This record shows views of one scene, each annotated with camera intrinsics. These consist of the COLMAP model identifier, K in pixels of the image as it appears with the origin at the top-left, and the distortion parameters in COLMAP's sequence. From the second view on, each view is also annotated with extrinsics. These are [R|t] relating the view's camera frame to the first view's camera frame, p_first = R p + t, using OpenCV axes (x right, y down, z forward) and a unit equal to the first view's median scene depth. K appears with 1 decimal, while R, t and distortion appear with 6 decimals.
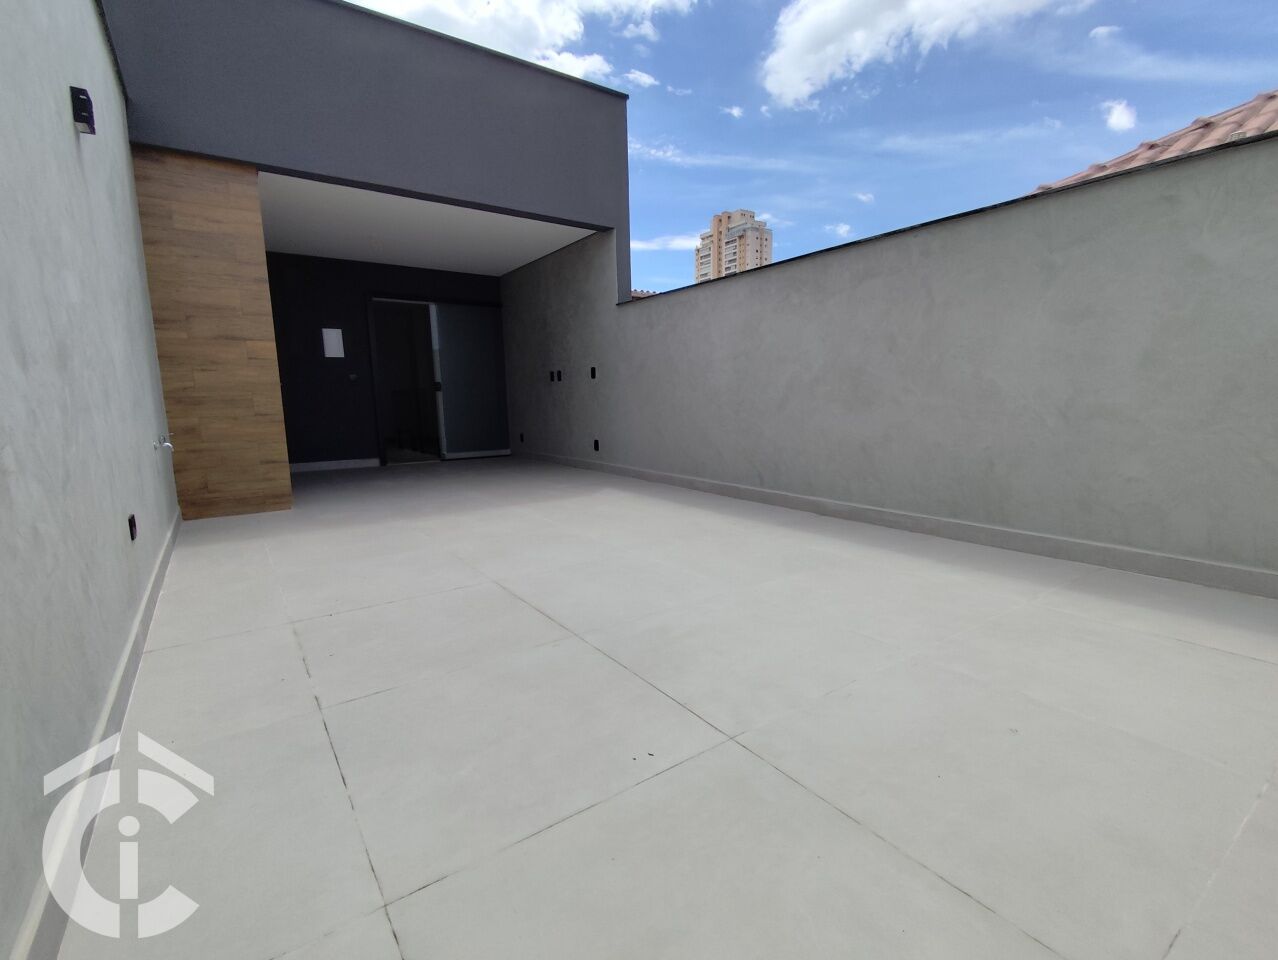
lens RADIAL K [[587.2, 0, 645.2], [0, 587.2, 483.4], [0, 0, 1]] dist [0.053719, -0.037351]
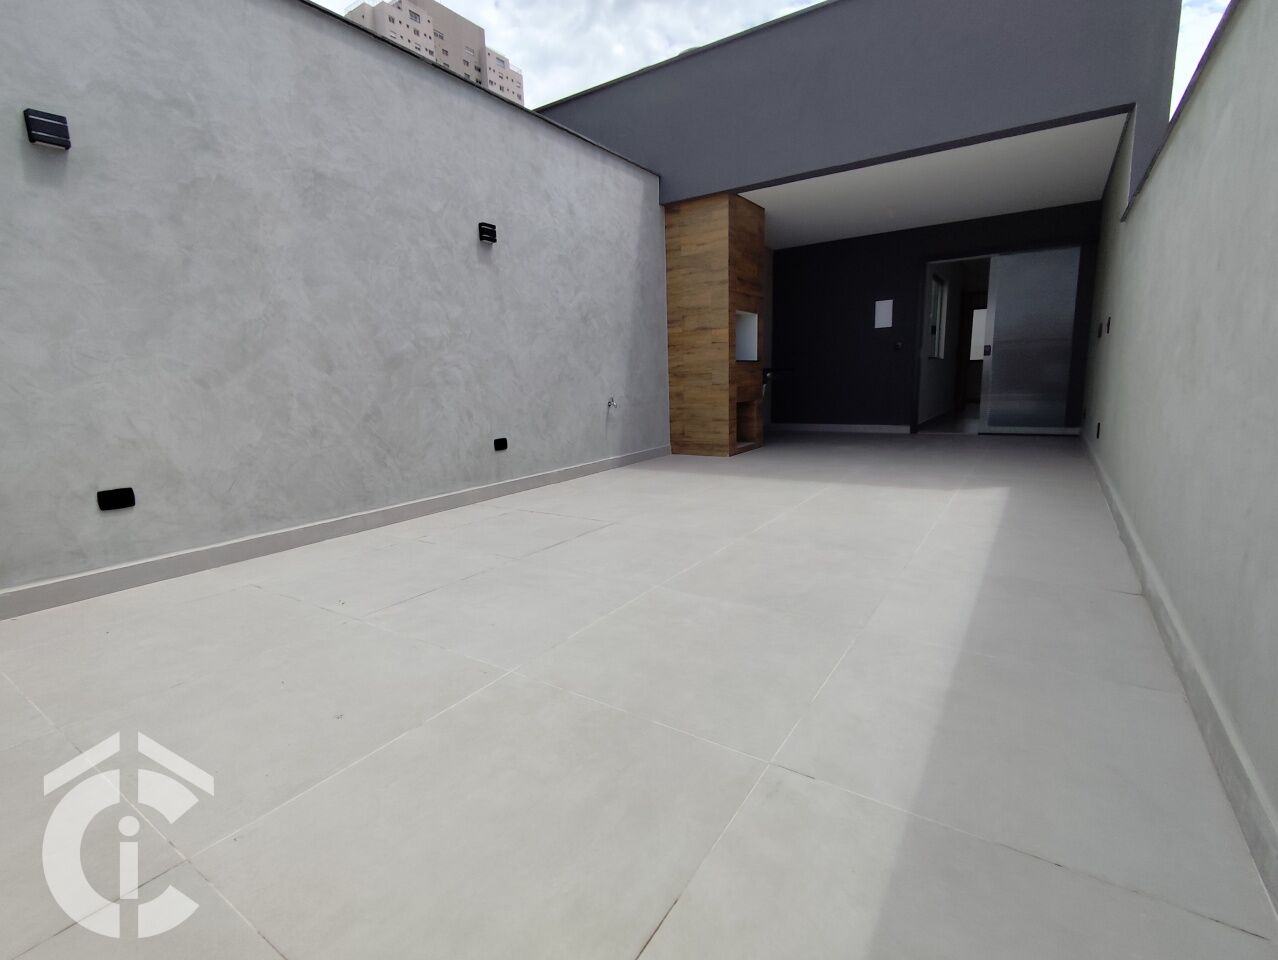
lens RADIAL K [[587.2, 0, 645.2], [0, 587.2, 483.4], [0, 0, 1]] dist [0.053719, -0.037351]
pose [[0.366534, 0.169591, -0.914818, 0.571627], [-0.111318, 0.984178, 0.137848, -0.061831], [0.923721, 0.051310, 0.379613, 0.366960]]
